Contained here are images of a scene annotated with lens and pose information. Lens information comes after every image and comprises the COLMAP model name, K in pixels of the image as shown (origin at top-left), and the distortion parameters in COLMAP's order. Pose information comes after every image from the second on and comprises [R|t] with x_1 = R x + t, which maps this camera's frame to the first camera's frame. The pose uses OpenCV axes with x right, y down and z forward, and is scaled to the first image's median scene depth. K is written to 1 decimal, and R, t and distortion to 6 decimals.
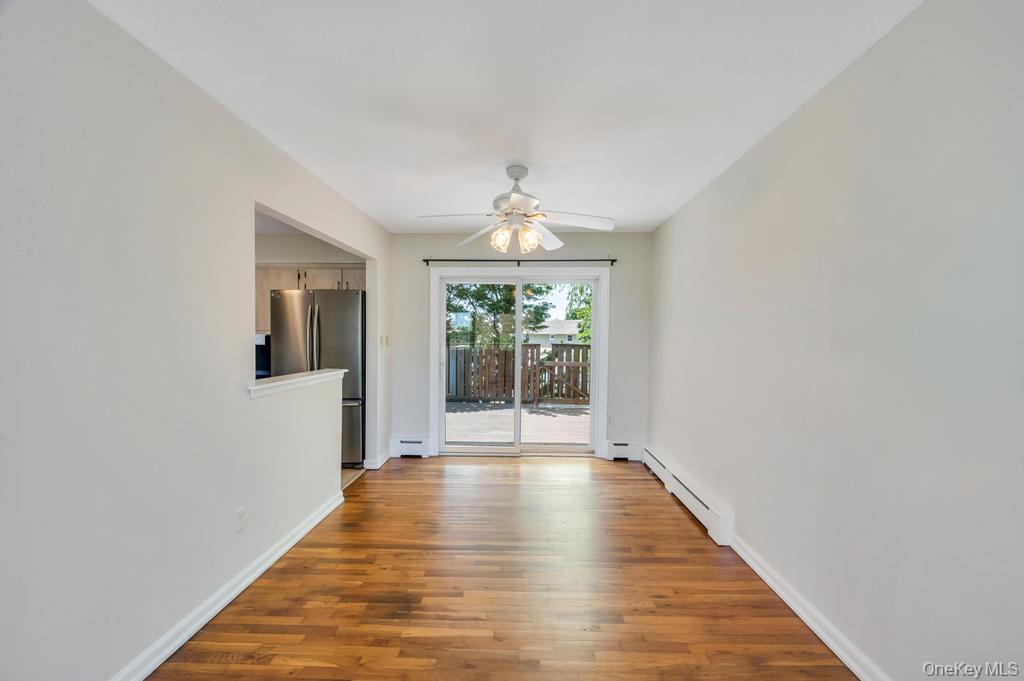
lens RADIAL K [[407.8, 0, 514.7], [0, 407.8, 355.6], [0, 0, 1]] dist [0.002109, -0.000867]
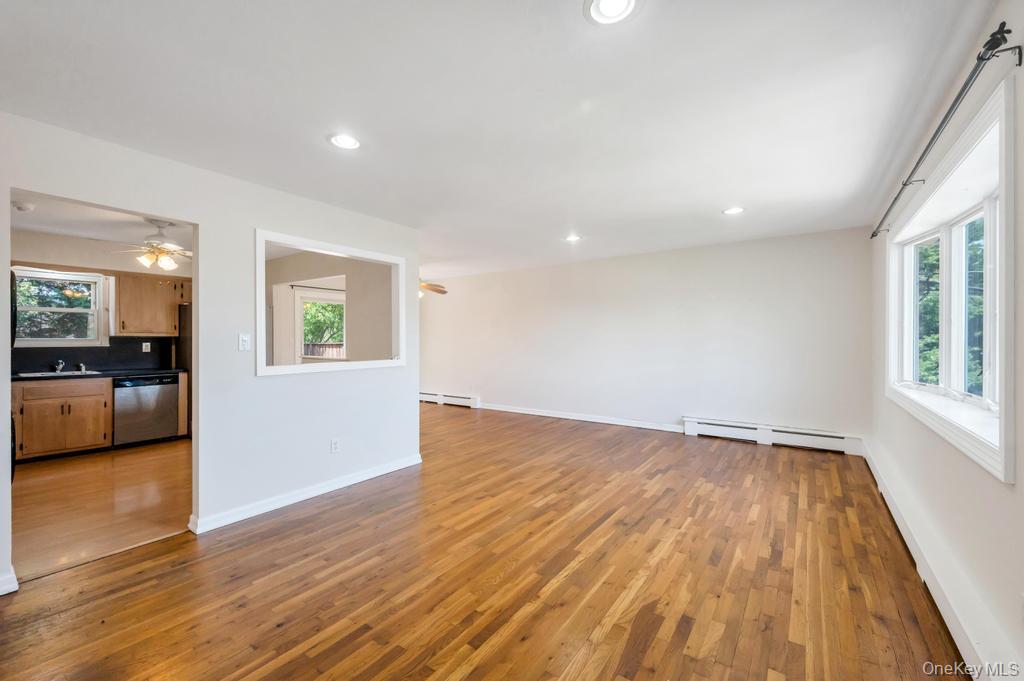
lens RADIAL K [[407.8, 0, 518.6], [0, 407.8, 341.1], [0, 0, 1]] dist [0.002109, -0.000867]
pose [[0.552295, -0.015308, 0.833508, -1.105636], [0.047116, 0.998806, -0.012876, 0.027820], [-0.832316, 0.046383, 0.552357, -0.538592]]
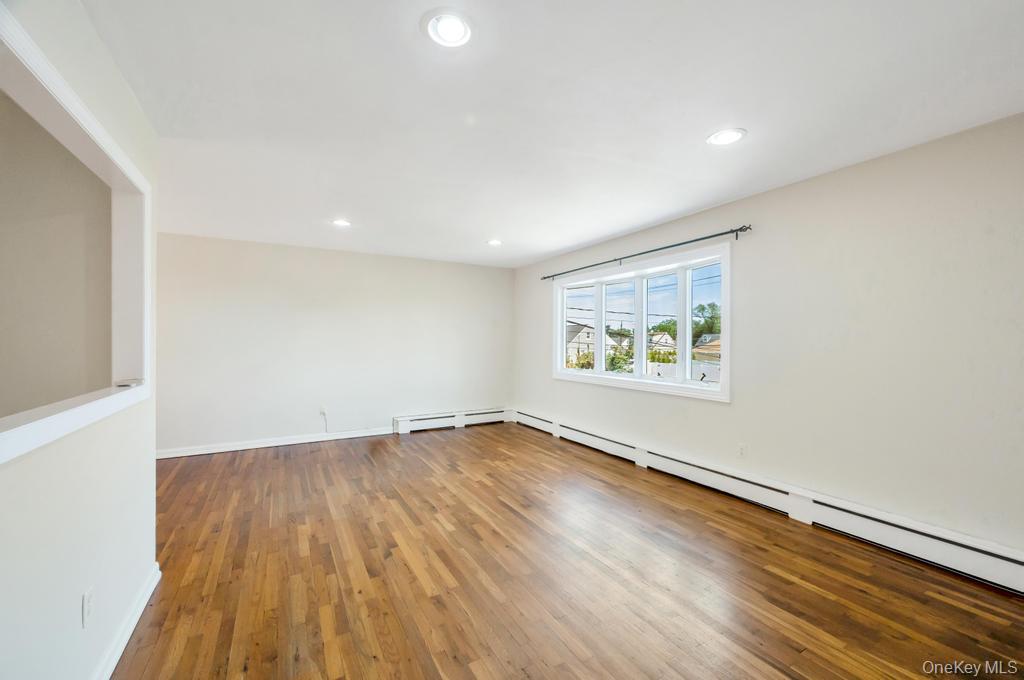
lens RADIAL K [[407.8, 0, 509.0], [0, 407.8, 339.3], [0, 0, 1]] dist [0.002109, -0.000867]
pose [[-0.511476, -0.006010, 0.859277, -1.095405], [0.032334, 0.999133, 0.026235, -0.009110], [-0.858689, 0.041202, -0.510838, 0.135414]]
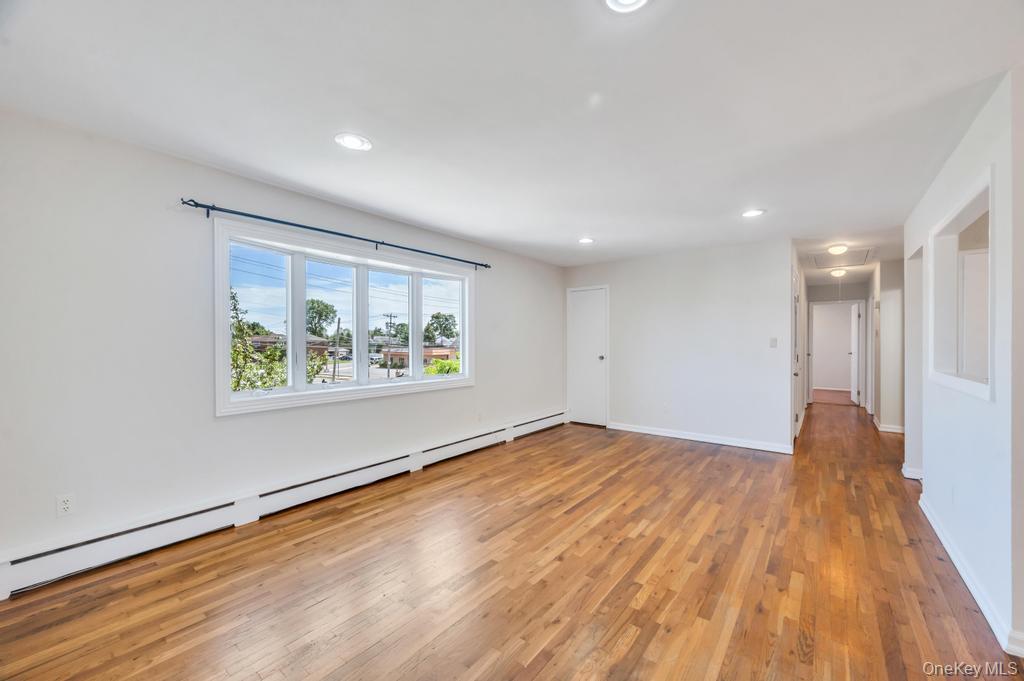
lens RADIAL K [[407.8, 0, 511.1], [0, 407.8, 344.4], [0, 0, 1]] dist [0.002109, -0.000867]
pose [[-0.593537, -0.005247, -0.804790, 0.286745], [-0.039419, 0.998968, 0.022559, 0.009321], [0.803841, 0.045113, -0.593131, 0.099848]]
